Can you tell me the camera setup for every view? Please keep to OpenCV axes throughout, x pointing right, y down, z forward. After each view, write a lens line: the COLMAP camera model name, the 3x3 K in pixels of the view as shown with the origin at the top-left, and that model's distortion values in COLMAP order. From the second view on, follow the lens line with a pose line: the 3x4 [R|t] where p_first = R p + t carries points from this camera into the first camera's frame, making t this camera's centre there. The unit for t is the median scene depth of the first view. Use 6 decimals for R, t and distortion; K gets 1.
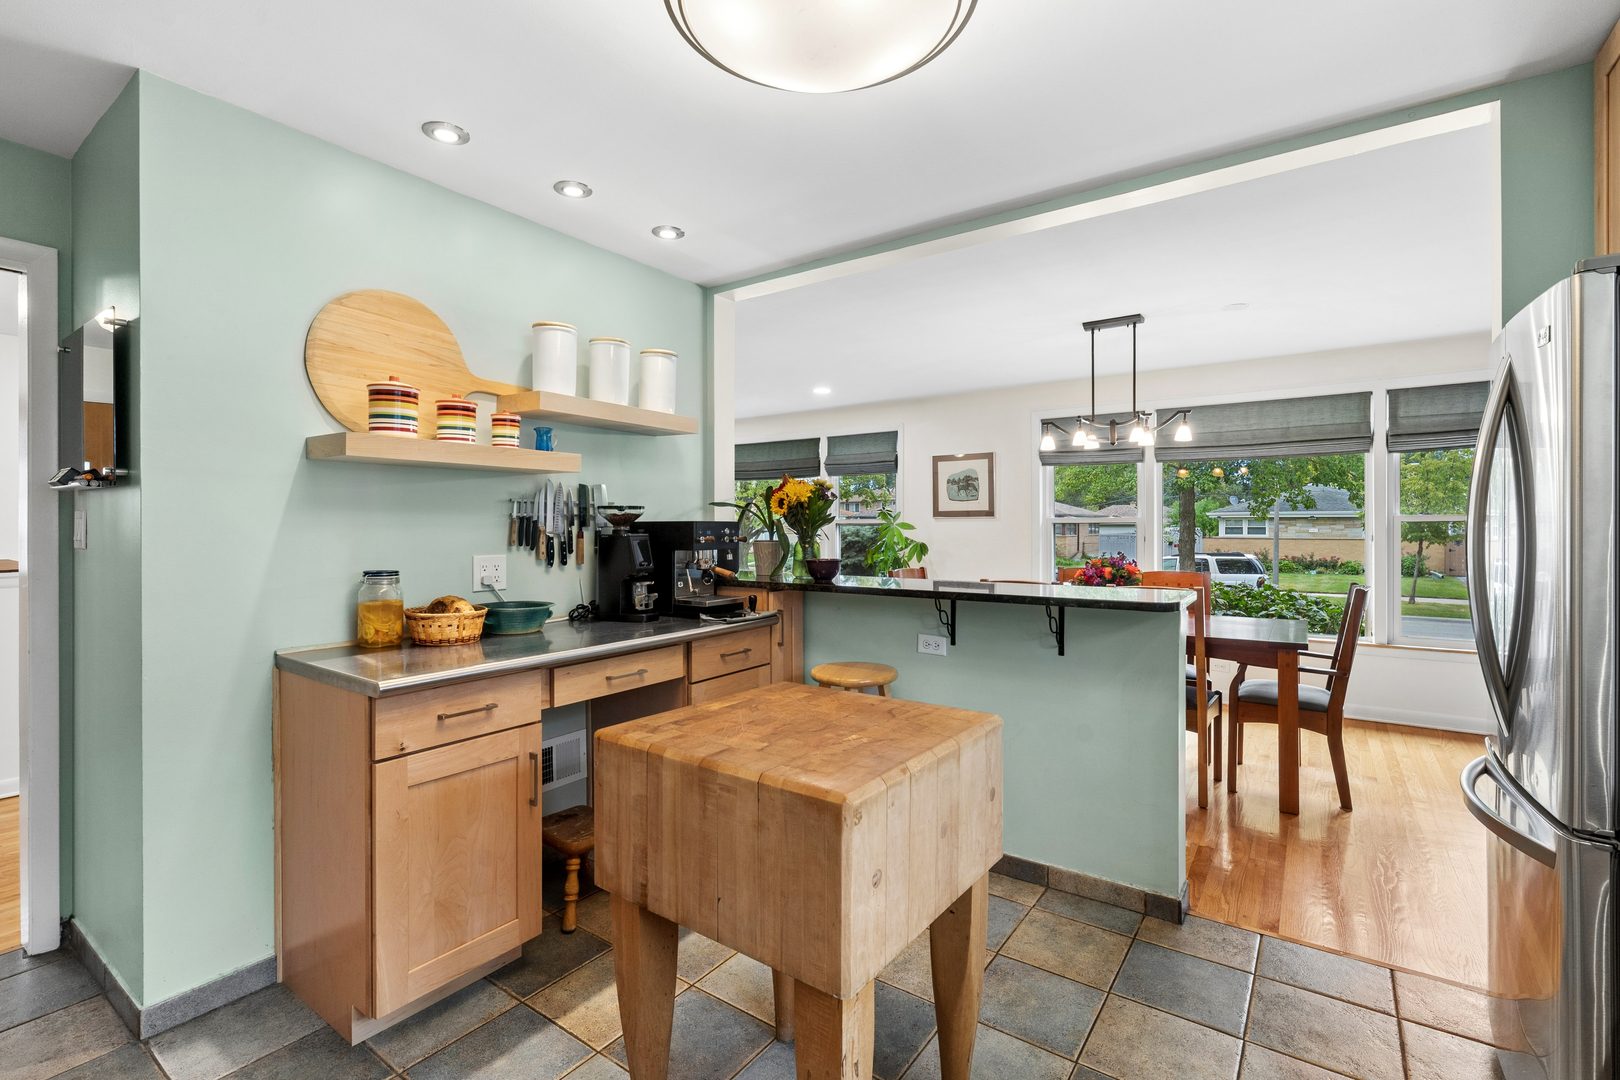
lens RADIAL K [[734.8, 0, 814.2], [0, 734.8, 532.2], [0, 0, 1]] dist [0.001235, 0.000239]
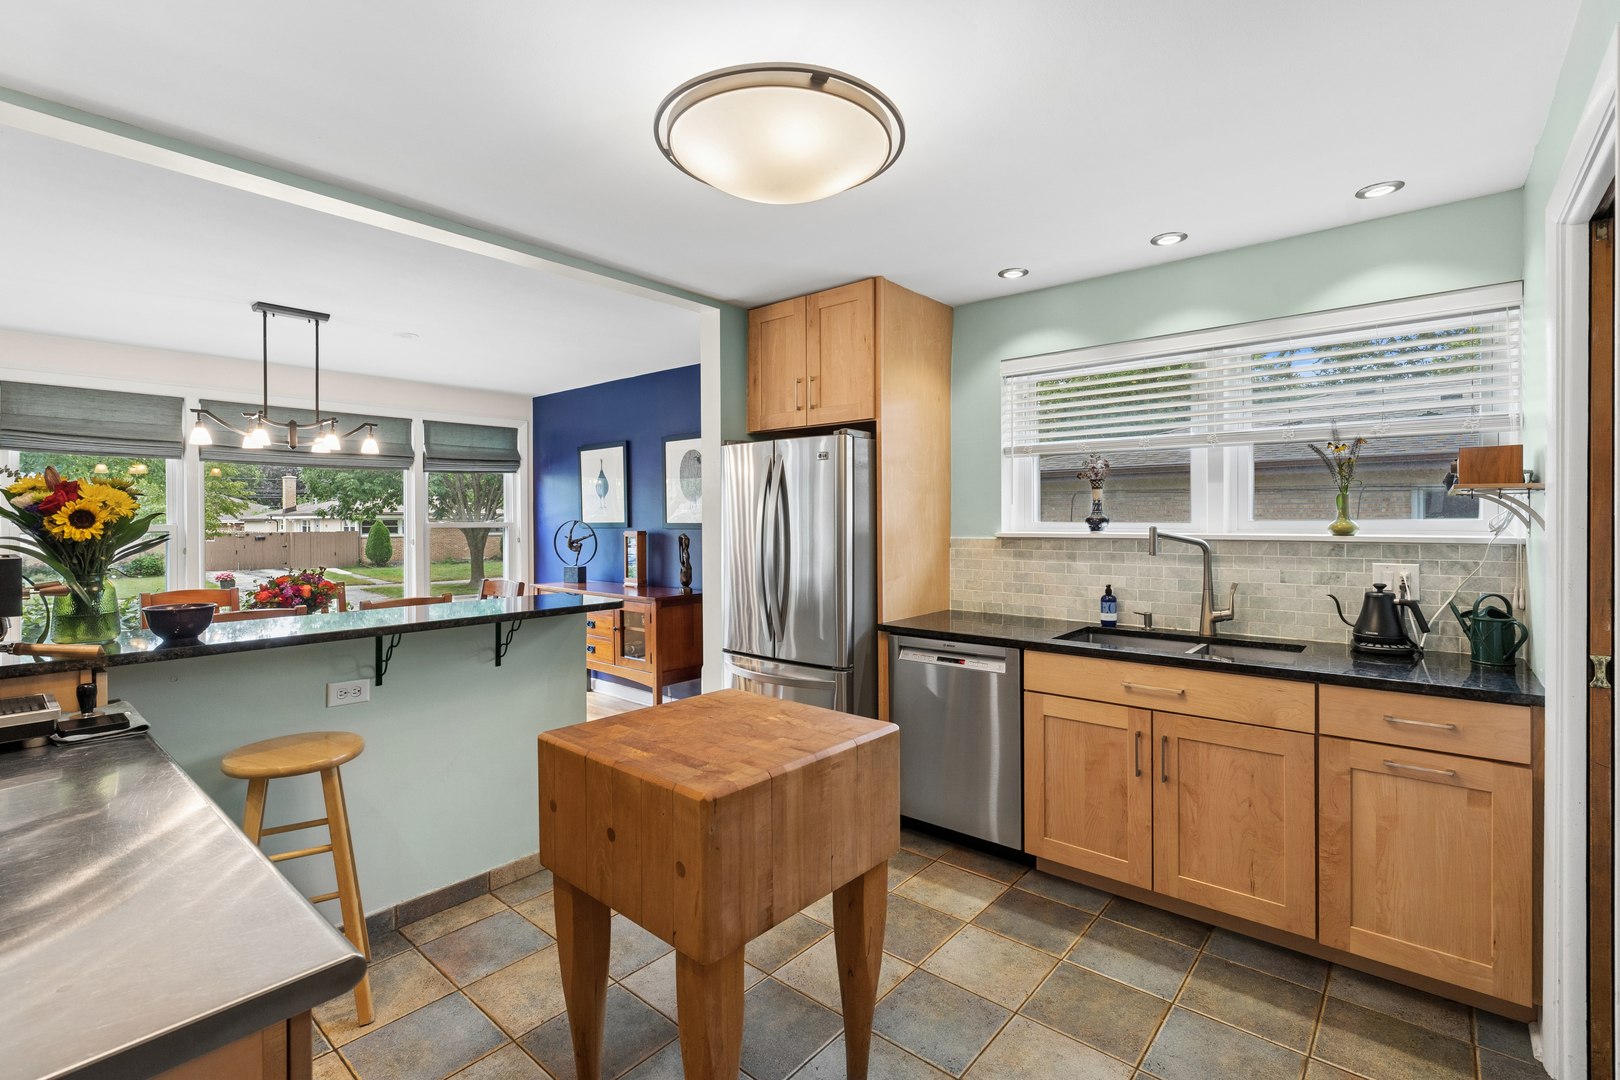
lens RADIAL K [[734.8, 0, 814.4], [0, 734.8, 525.9], [0, 0, 1]] dist [0.001235, 0.000239]
pose [[0.086162, -0.010172, 0.996229, -0.614215], [0.011766, 0.999889, 0.009192, -0.035038], [-0.996212, 0.010930, 0.086272, 0.408145]]
